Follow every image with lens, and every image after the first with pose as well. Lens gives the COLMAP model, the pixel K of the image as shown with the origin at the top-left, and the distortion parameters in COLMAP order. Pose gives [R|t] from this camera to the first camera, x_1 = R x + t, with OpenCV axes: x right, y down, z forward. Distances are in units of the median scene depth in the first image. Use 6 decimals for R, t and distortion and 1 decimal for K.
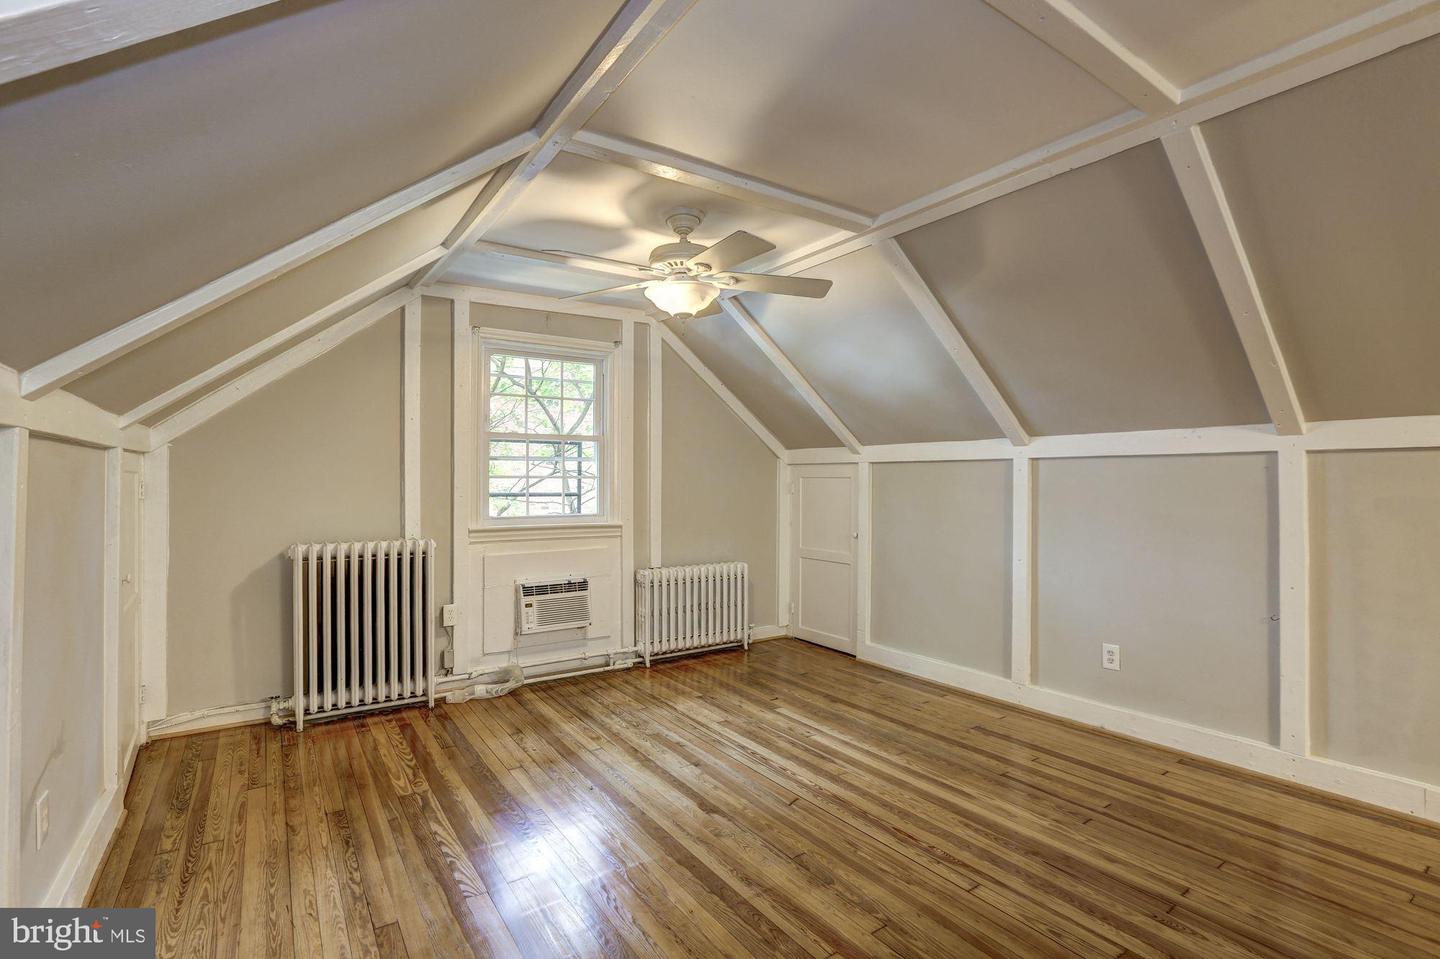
lens RADIAL K [[672.1, 0, 720.5], [0, 672.1, 483.5], [0, 0, 1]] dist [-0.018795, 0.000809]
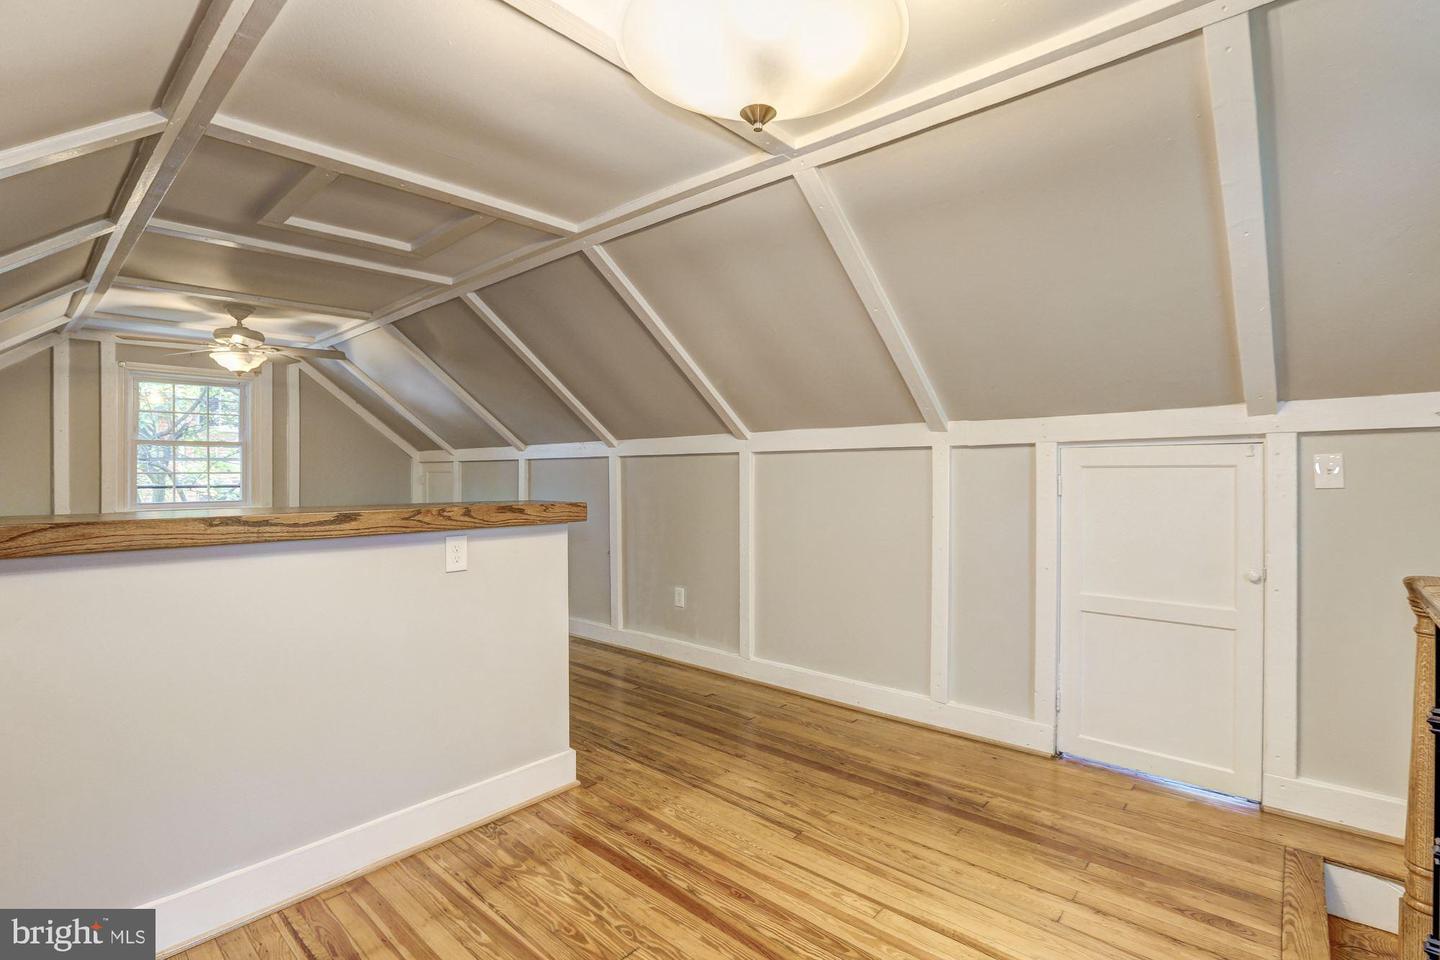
lens RADIAL K [[672.1, 0, 719.6], [0, 672.1, 467.5], [0, 0, 1]] dist [-0.018795, 0.000809]
pose [[0.973686, -0.005748, 0.227823, 0.569363], [0.006886, 0.999967, -0.004201, -0.009840], [-0.227791, 0.005660, 0.973694, -0.638844]]
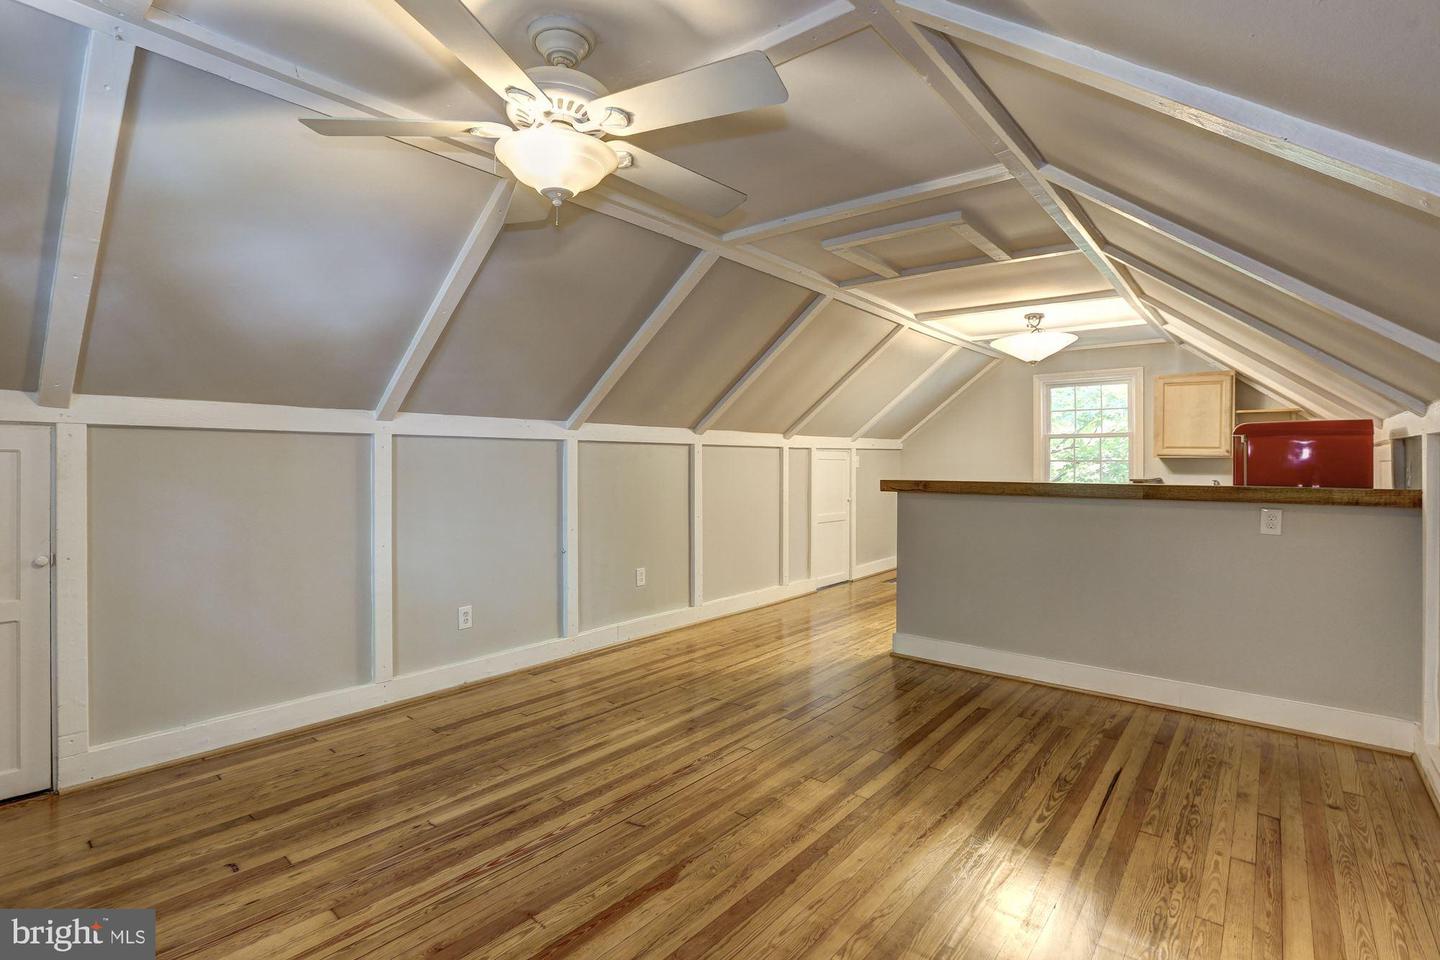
lens RADIAL K [[672.1, 0, 716.9], [0, 672.1, 472.0], [0, 0, 1]] dist [-0.018795, 0.000809]
pose [[-0.257100, -0.018917, 0.966200, -0.574482], [-0.008900, 0.999812, 0.017207, -0.006246], [-0.966344, -0.004175, -0.257221, 0.842282]]
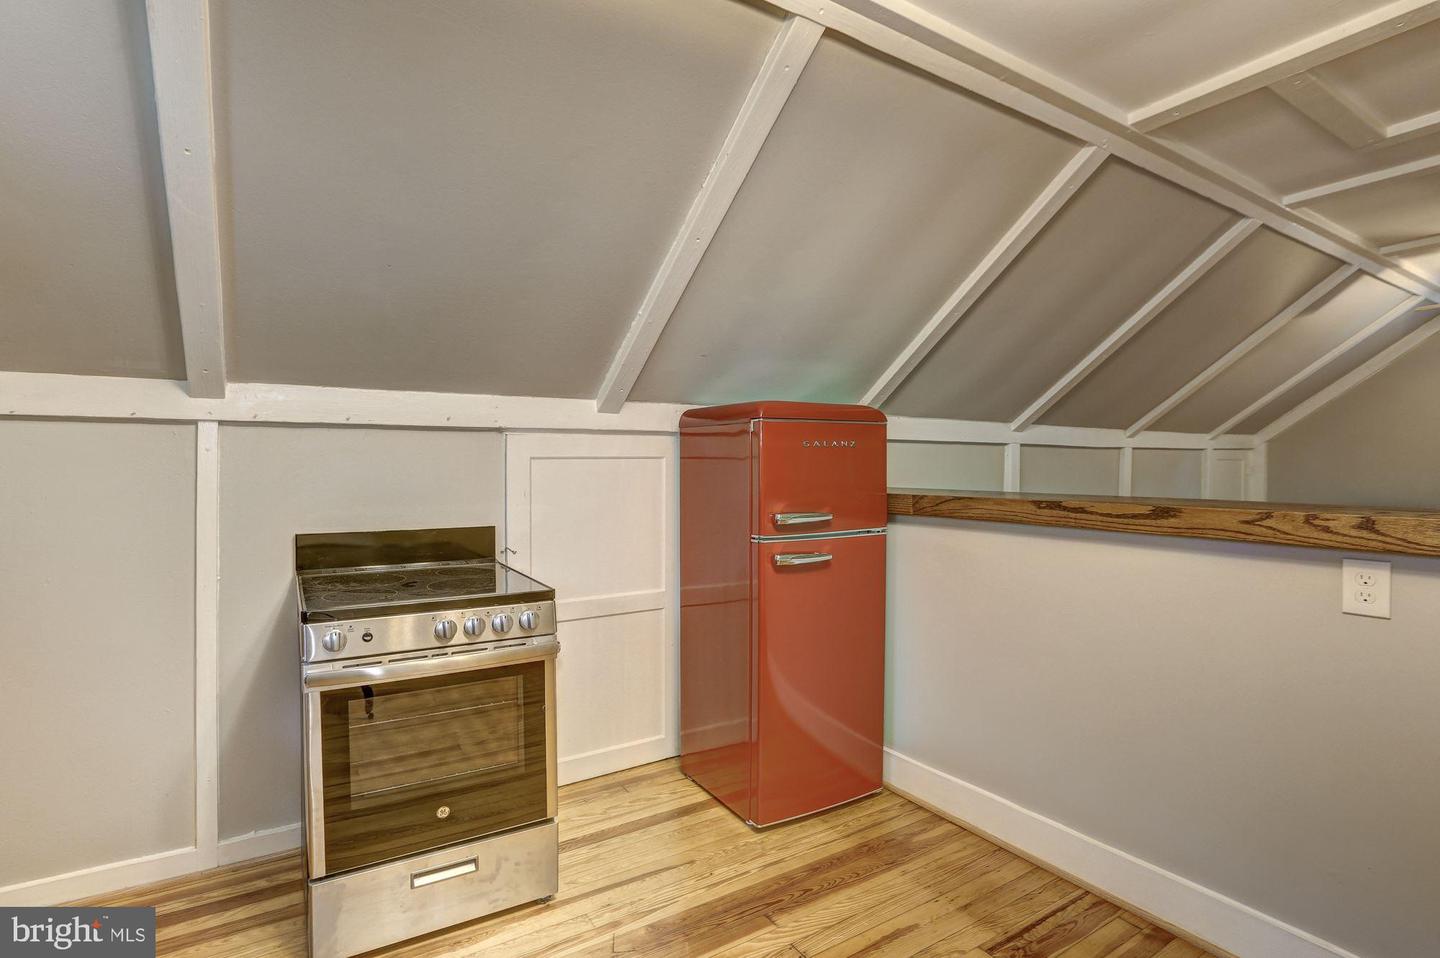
lens RADIAL K [[672.1, 0, 716.3], [0, 672.1, 467.4], [0, 0, 1]] dist [-0.018795, 0.000809]
pose [[-0.066672, -0.000908, -0.997775, 0.919233], [0.007430, 0.999971, -0.001406, -0.006878], [0.997747, -0.007508, -0.066664, -0.291415]]
